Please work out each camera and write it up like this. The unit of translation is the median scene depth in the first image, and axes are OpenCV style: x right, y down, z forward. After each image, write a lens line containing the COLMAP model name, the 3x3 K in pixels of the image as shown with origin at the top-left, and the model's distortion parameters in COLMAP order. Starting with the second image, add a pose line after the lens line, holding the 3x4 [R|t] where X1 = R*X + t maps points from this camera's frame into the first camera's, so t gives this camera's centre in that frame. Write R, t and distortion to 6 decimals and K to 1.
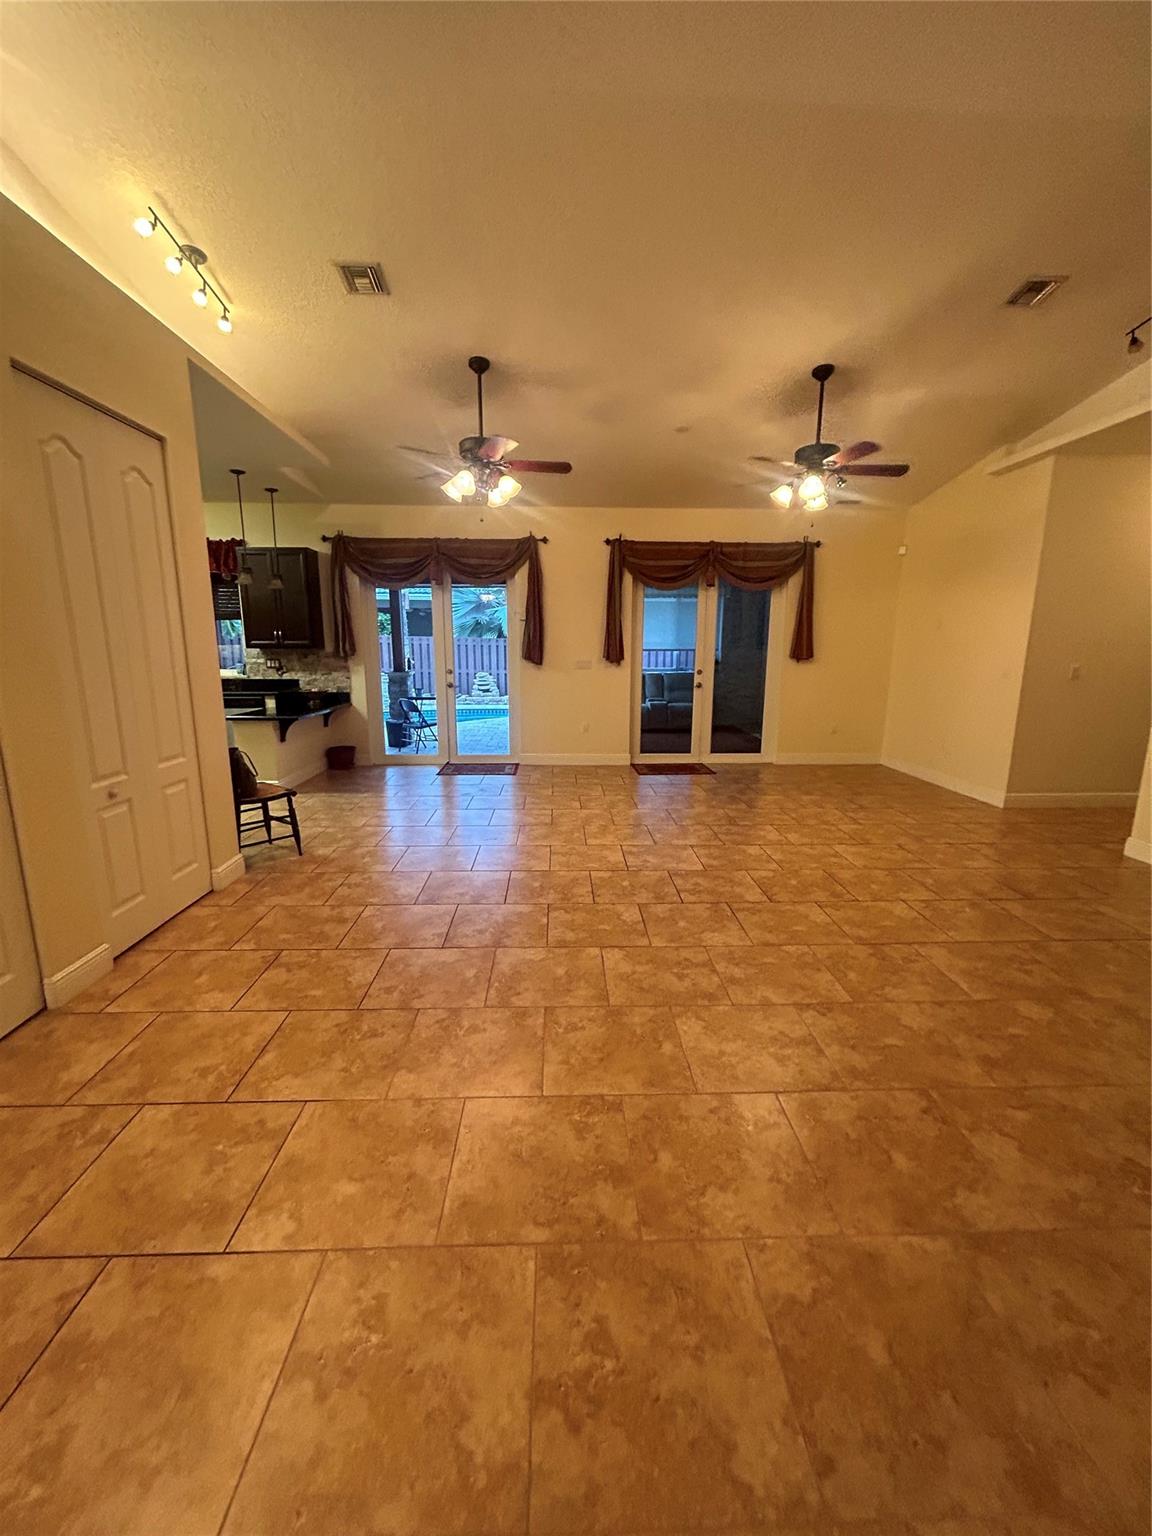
lens RADIAL K [[622.6, 0, 575.0], [0, 622.6, 769.4], [0, 0, 1]] dist [0.000784, 0.000264]
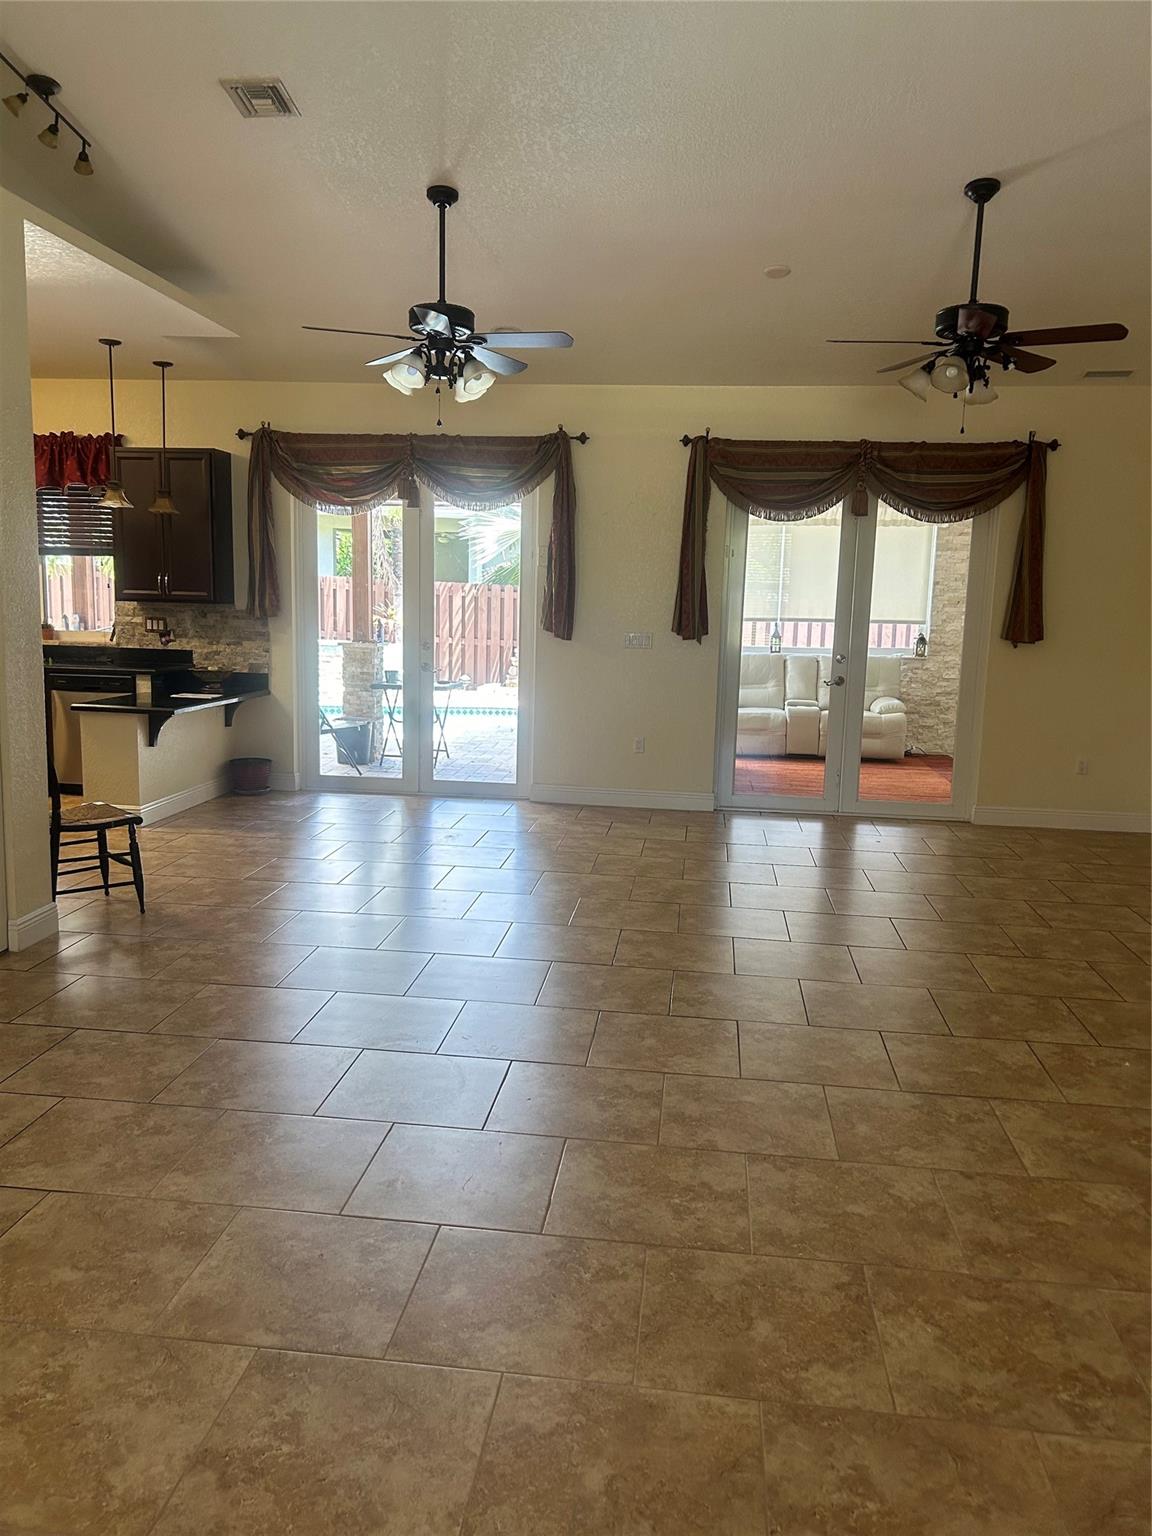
lens RADIAL K [[1155.9, 0, 563.8], [0, 1155.9, 766.6], [0, 0, 1]] dist [0.059616, -0.070904]
pose [[0.987832, 0.045913, -0.148591, 0.211455], [-0.053187, 0.997554, -0.045354, 0.013721], [0.146146, 0.052706, 0.987858, -0.208181]]
